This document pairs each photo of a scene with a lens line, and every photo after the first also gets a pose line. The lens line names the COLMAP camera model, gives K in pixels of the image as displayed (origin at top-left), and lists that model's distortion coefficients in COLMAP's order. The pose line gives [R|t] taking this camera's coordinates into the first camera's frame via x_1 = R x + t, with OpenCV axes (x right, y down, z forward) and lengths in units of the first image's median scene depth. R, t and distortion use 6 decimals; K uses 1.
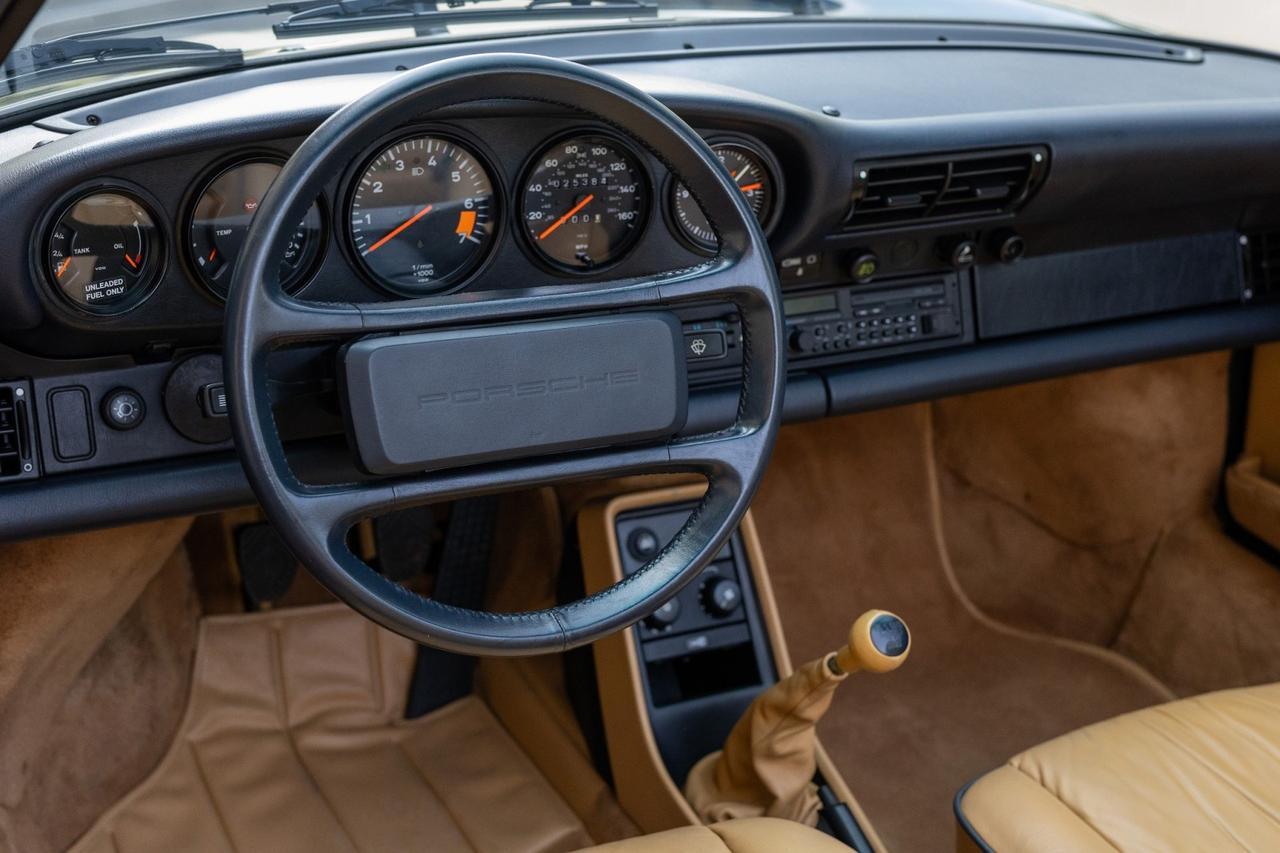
lens RADIAL K [[1875.7, 0, 641.5], [0, 1875.7, 425.7], [0, 0, 1]] dist [-0.014225, 0.000000]
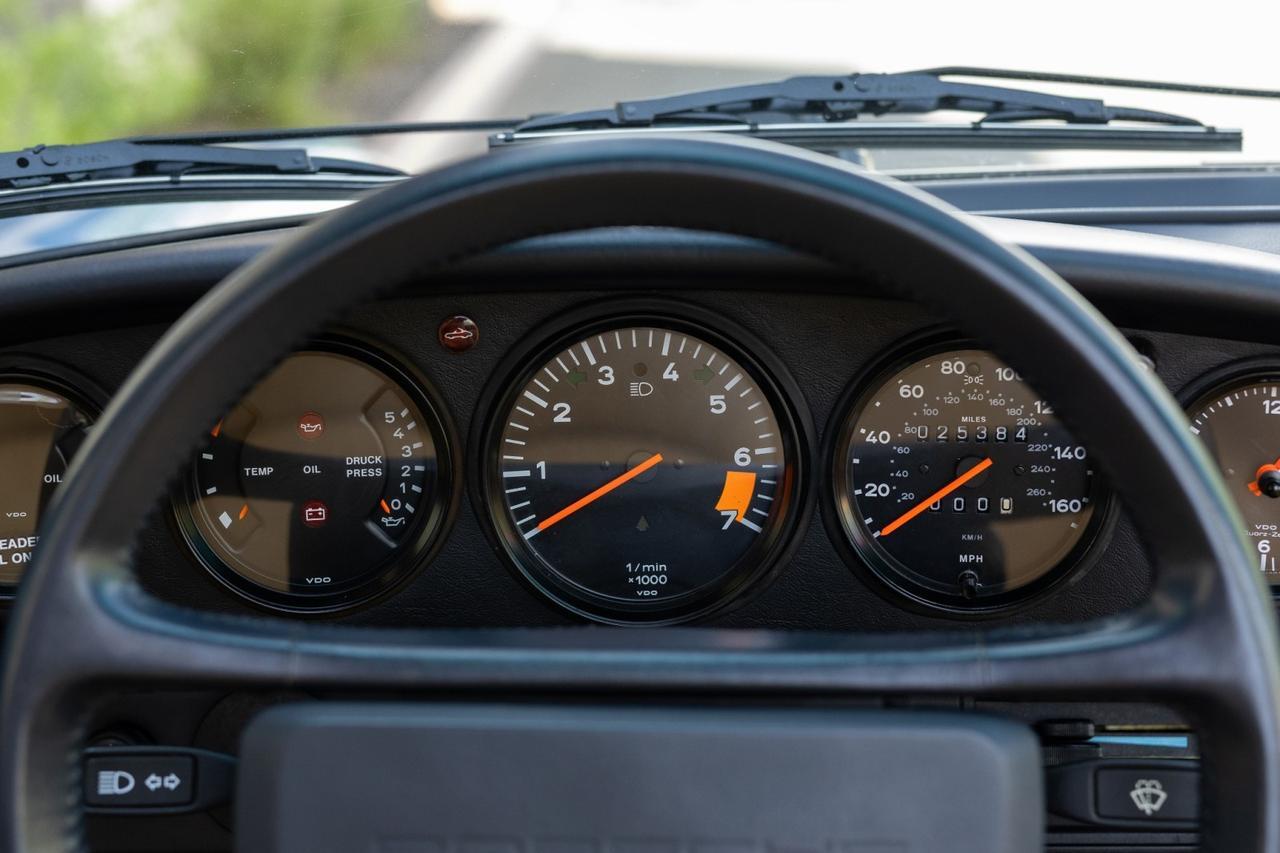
lens RADIAL K [[1875.7, 0, 644.3], [0, 1875.7, 426.5], [0, 0, 1]] dist [-0.014225, 0.000000]
pose [[0.889034, 0.060491, -0.453828, 0.121693], [-0.128284, 0.984440, -0.120089, -0.059513], [0.439502, 0.164982, 0.882960, 0.516861]]
